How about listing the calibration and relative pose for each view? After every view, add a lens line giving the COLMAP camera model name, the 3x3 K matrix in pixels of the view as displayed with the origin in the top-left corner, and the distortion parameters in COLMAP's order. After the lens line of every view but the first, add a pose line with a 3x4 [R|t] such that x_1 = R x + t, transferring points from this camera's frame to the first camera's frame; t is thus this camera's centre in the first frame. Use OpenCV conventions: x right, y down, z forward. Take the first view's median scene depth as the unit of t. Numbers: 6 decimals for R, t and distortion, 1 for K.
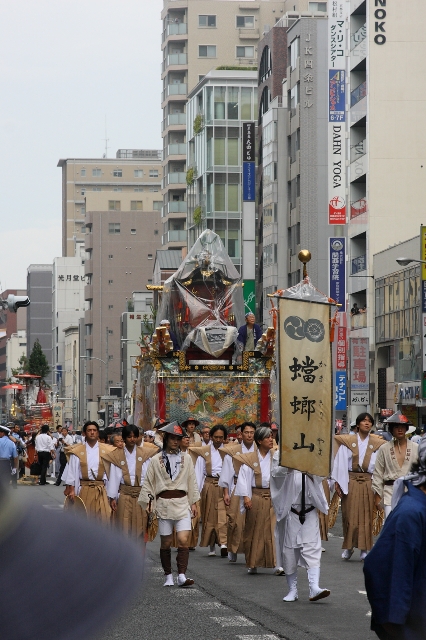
lens RADIAL K [[2441.3, 0, 213.0], [0, 2441.3, 320.0], [0, 0, 1]] dist [0.486369, 0.868711]
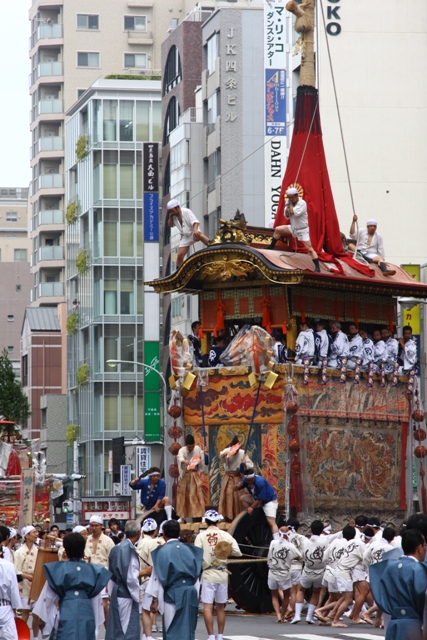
lens RADIAL K [[2917.8, 0, 213.5], [0, 2917.8, 320.0], [0, 0, 1]] dist [0.695732, 1.129560]
pose [[0.998728, 0.000711, 0.050412, -0.013864], [0.000708, 0.999604, -0.028123, 0.003336], [-0.050412, 0.028123, 0.998332, 0.064078]]
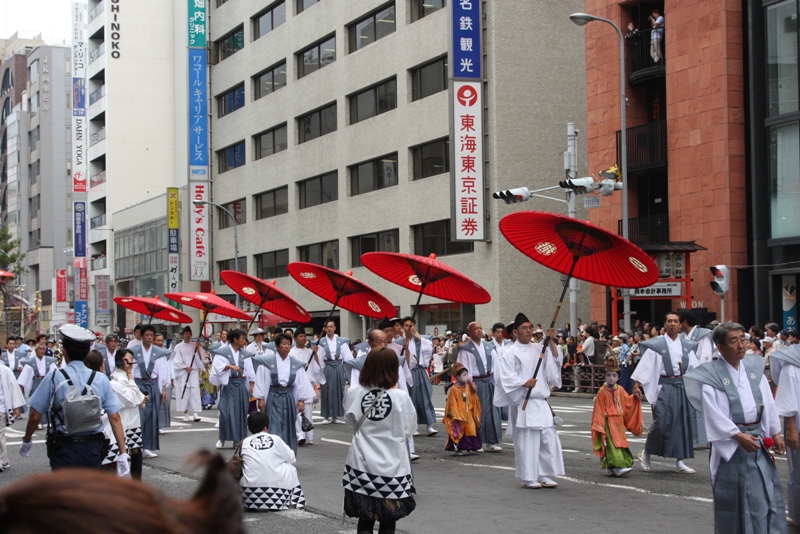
lens RADIAL K [[1445.3, 0, 442.3], [0, 1445.3, 284.3], [0, 0, 1]] dist [0.031531, 0.154812]
pose [[0.940500, 0.000064, 0.339793, -0.028124], [-0.001238, 0.999994, 0.003237, 0.007660], [-0.339790, -0.003465, 0.940495, 0.156917]]
